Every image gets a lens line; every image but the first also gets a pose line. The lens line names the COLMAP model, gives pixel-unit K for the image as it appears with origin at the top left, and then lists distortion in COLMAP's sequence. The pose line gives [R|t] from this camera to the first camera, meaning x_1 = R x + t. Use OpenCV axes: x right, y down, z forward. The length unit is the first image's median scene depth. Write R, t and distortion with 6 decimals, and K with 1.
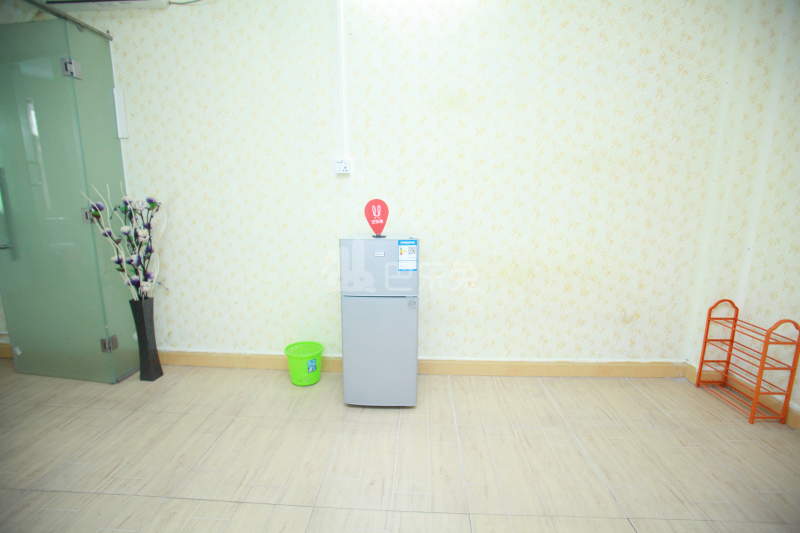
lens RADIAL K [[387.2, 0, 402.0], [0, 387.2, 271.0], [0, 0, 1]] dist [-0.078973, 0.034152]
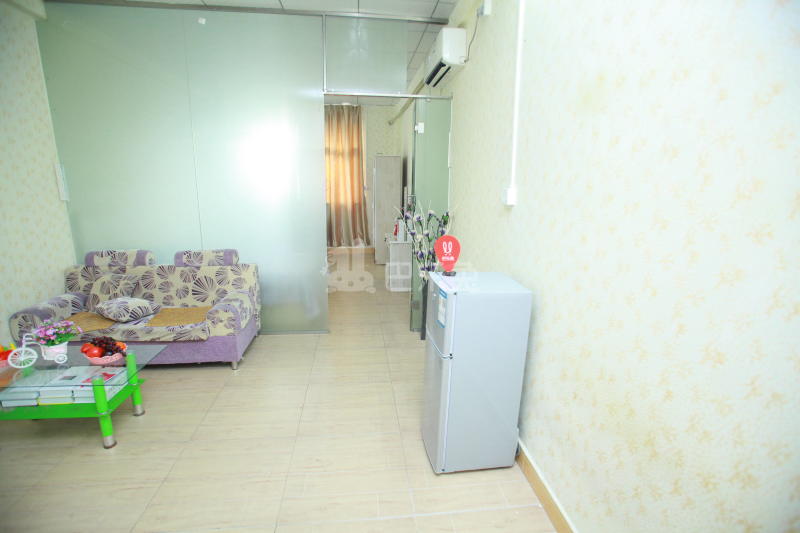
lens RADIAL K [[389.8, 0, 401.6], [0, 389.8, 269.3], [0, 0, 1]] dist [-0.085659, 0.044146]
pose [[0.160039, 0.220081, -0.962264, 0.711172], [-0.200837, 0.961698, 0.186550, -0.231543], [0.966464, 0.163403, 0.198110, 0.622857]]
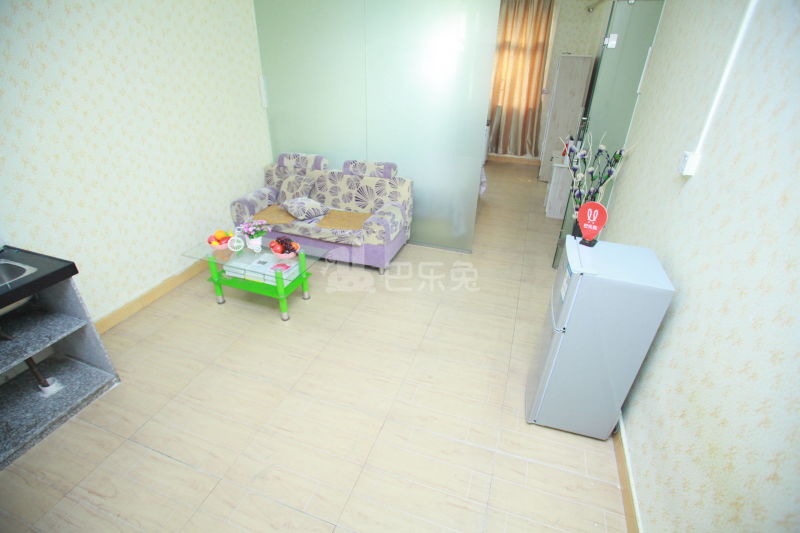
lens RADIAL K [[389.8, 0, 401.6], [0, 389.8, 269.3], [0, 0, 1]] dist [-0.085659, 0.044146]
pose [[-0.275029, 0.463476, -0.842347, 0.699030], [-0.205418, 0.827576, 0.522419, -0.373564], [0.939235, 0.316714, -0.132401, 0.657596]]
